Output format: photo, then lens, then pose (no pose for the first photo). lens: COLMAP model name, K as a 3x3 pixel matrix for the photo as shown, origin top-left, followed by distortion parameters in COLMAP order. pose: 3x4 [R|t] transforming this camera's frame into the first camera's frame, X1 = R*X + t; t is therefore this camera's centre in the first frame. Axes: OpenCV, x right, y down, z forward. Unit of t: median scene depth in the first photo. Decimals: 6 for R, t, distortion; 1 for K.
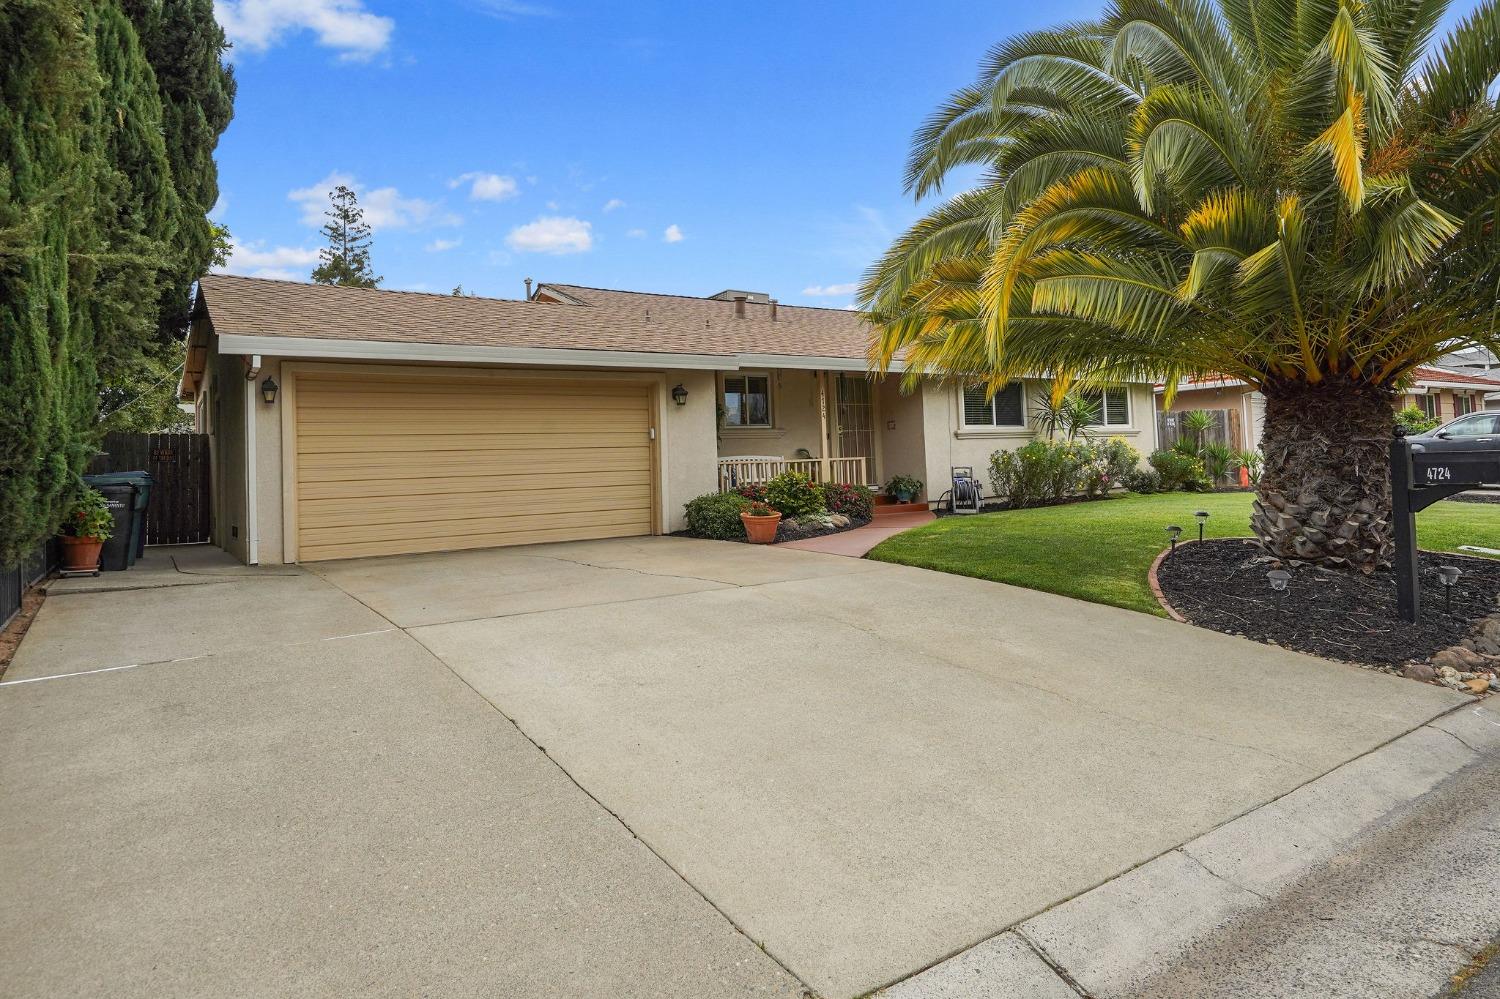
lens RADIAL K [[835.9, 0, 753.8], [0, 835.9, 493.6], [0, 0, 1]] dist [-0.045585, 0.036505]
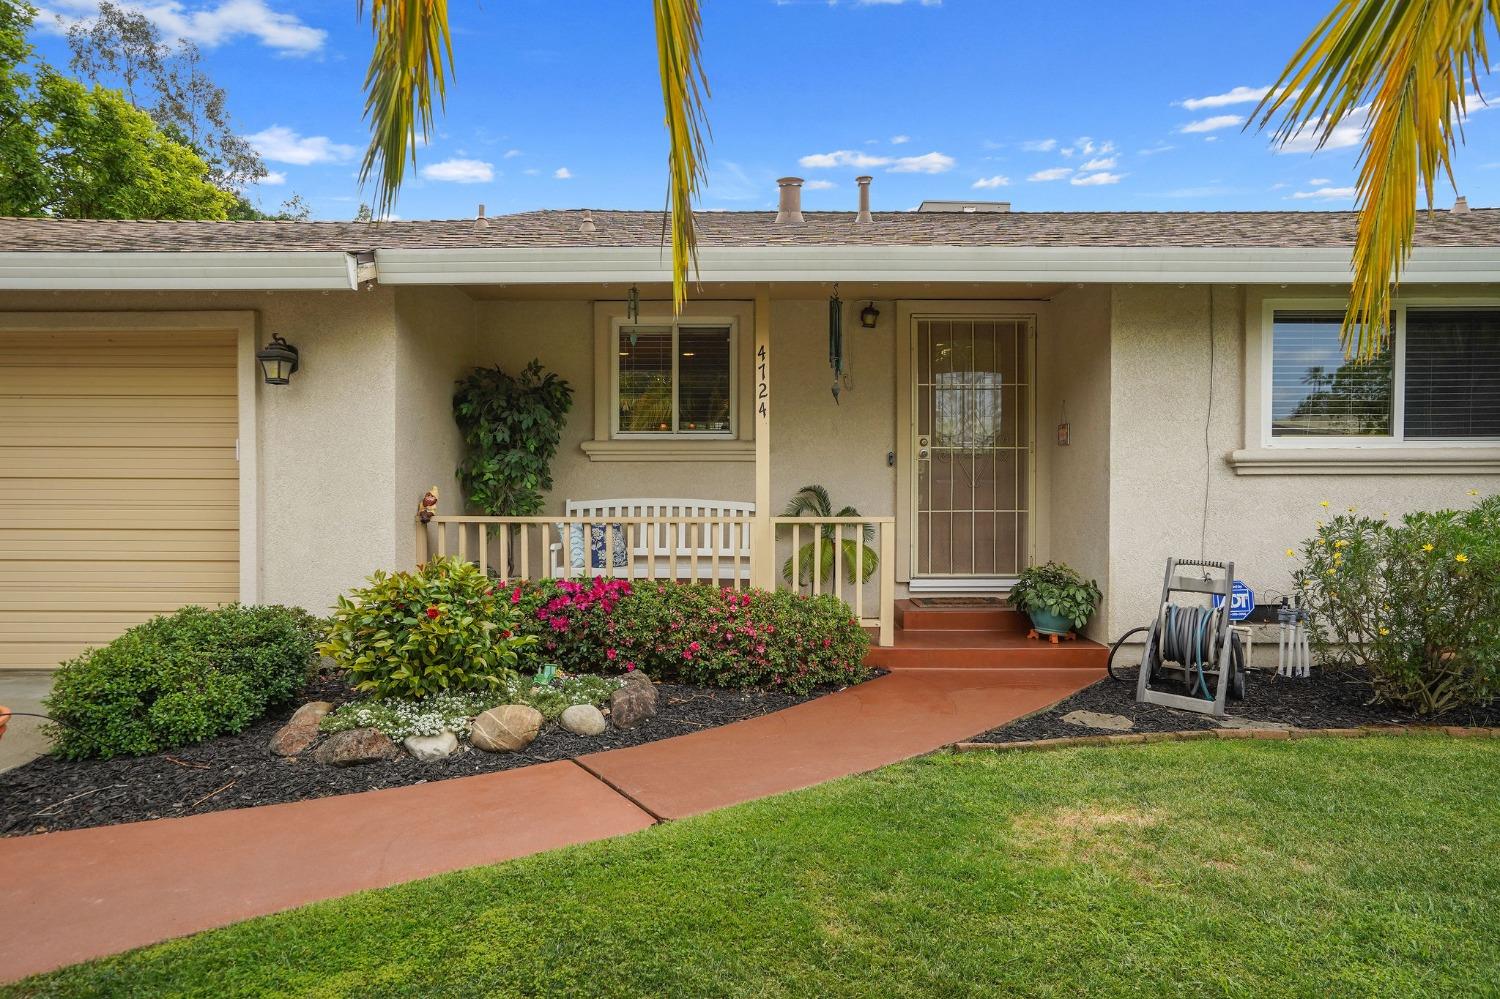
lens RADIAL K [[852.6, 0, 749.0], [0, 852.6, 466.2], [0, 0, 1]] dist [0.002586, 0.001148]
pose [[0.839398, 0.027166, -0.542837, 0.281592], [-0.051440, 0.998238, -0.029586, -0.050637], [0.541077, 0.052758, 0.839316, 0.615023]]
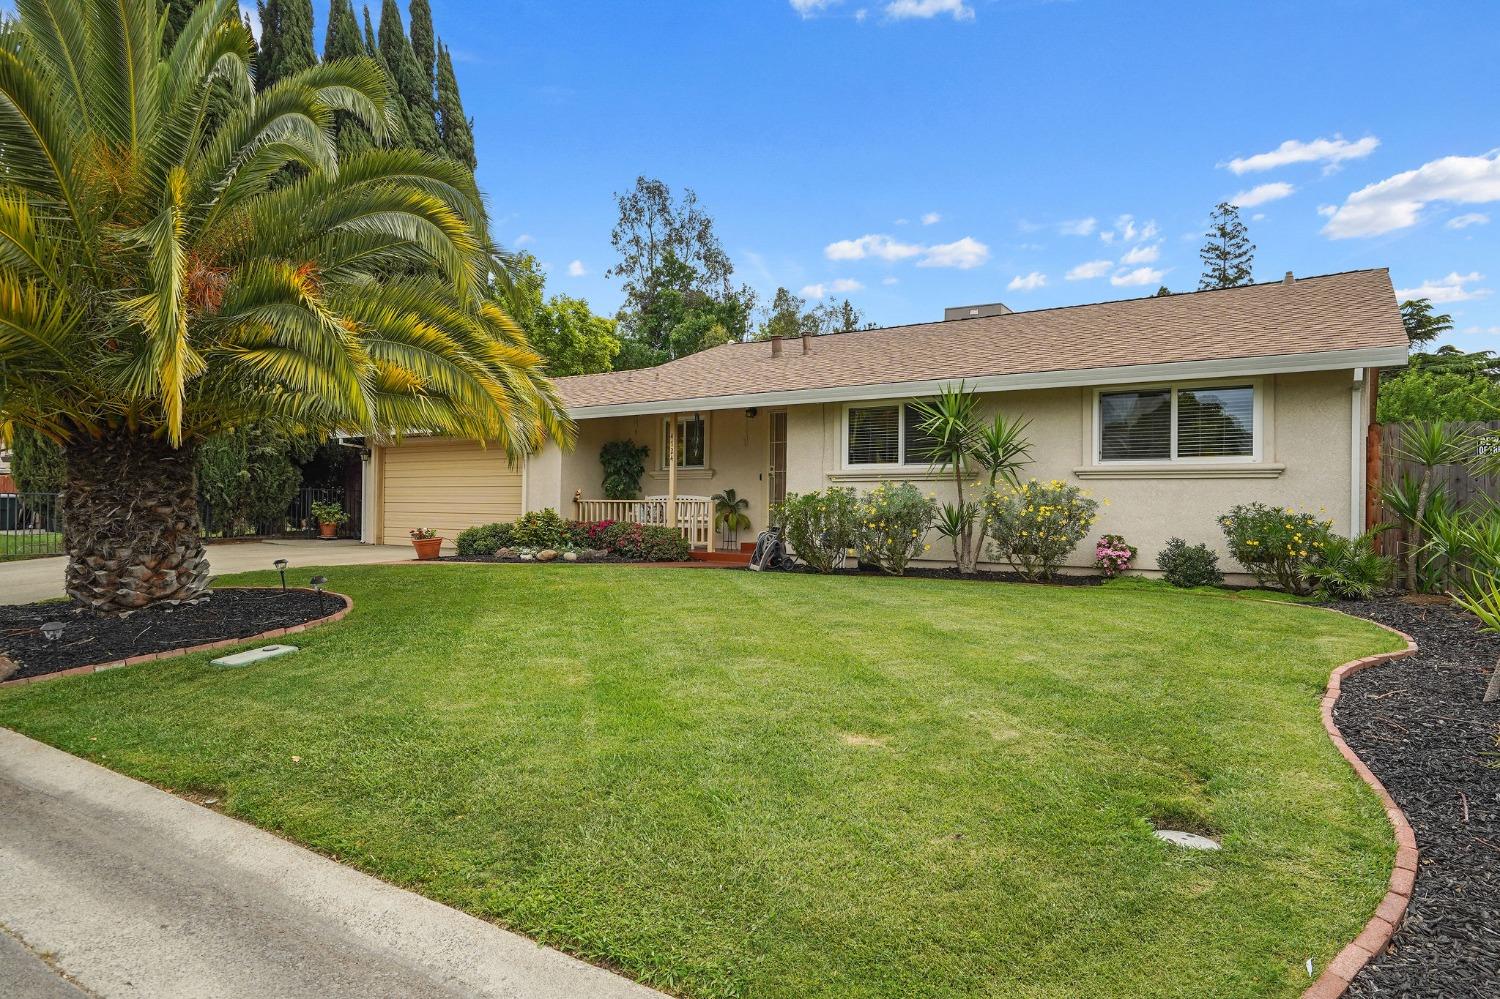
lens RADIAL K [[931.8, 0, 753.2], [0, 931.8, 487.6], [0, 0, 1]] dist [-0.038360, 0.054271]
pose [[0.382622, 0.019476, -0.923699, 1.098951], [-0.055589, 0.998452, -0.001974, -0.056910], [0.922231, 0.052103, 0.383113, 0.618309]]
